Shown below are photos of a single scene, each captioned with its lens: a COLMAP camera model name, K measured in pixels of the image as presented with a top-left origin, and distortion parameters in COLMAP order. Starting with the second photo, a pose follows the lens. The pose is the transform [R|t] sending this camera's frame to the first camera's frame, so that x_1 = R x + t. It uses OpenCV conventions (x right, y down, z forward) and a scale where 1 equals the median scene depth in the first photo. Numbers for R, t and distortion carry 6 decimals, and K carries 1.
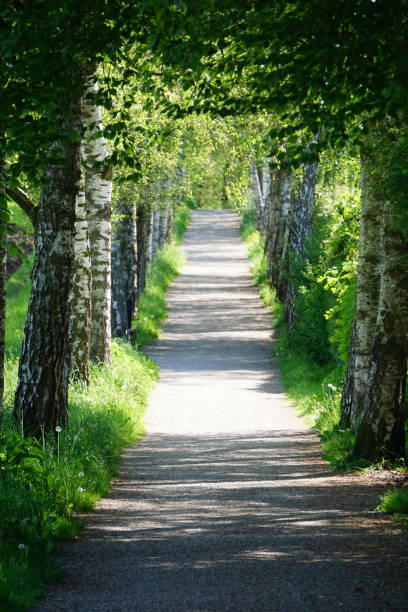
lens RADIAL K [[1355.8, 0, 204.0], [0, 1355.8, 306.0], [0, 0, 1]] dist [0.246348, -0.062086]
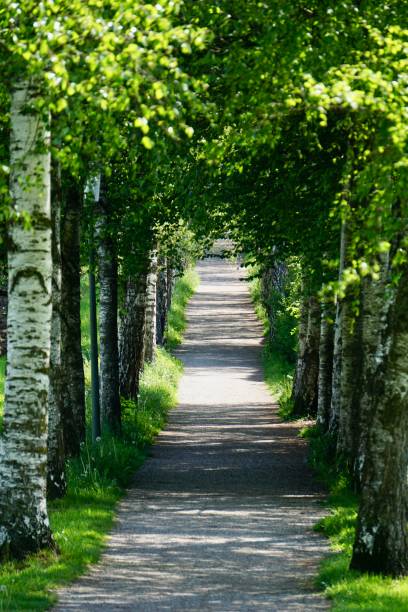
lens RADIAL K [[1296.4, 0, 213.4], [0, 1296.4, 276.9], [0, 0, 1]] dist [0.257728, -0.344913]
pose [[0.999978, 0.006566, -0.000173, -0.000161], [-0.006568, 0.999751, -0.021325, -0.024019], [0.000032, 0.021326, 0.999773, -0.499292]]
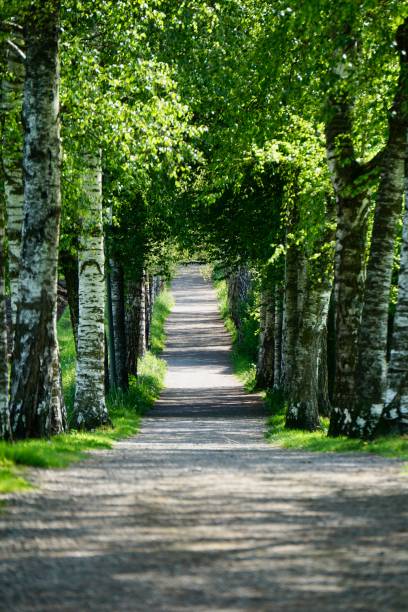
lens RADIAL K [[1312.5, 0, 204.0], [0, 1312.5, 306.0], [0, 0, 1]] dist [-0.018607, -0.031917]
pose [[0.999733, -0.014925, 0.017614, -0.014088], [0.015387, 0.999533, -0.026391, 0.016465], [-0.017212, 0.026655, 0.999496, -0.850832]]
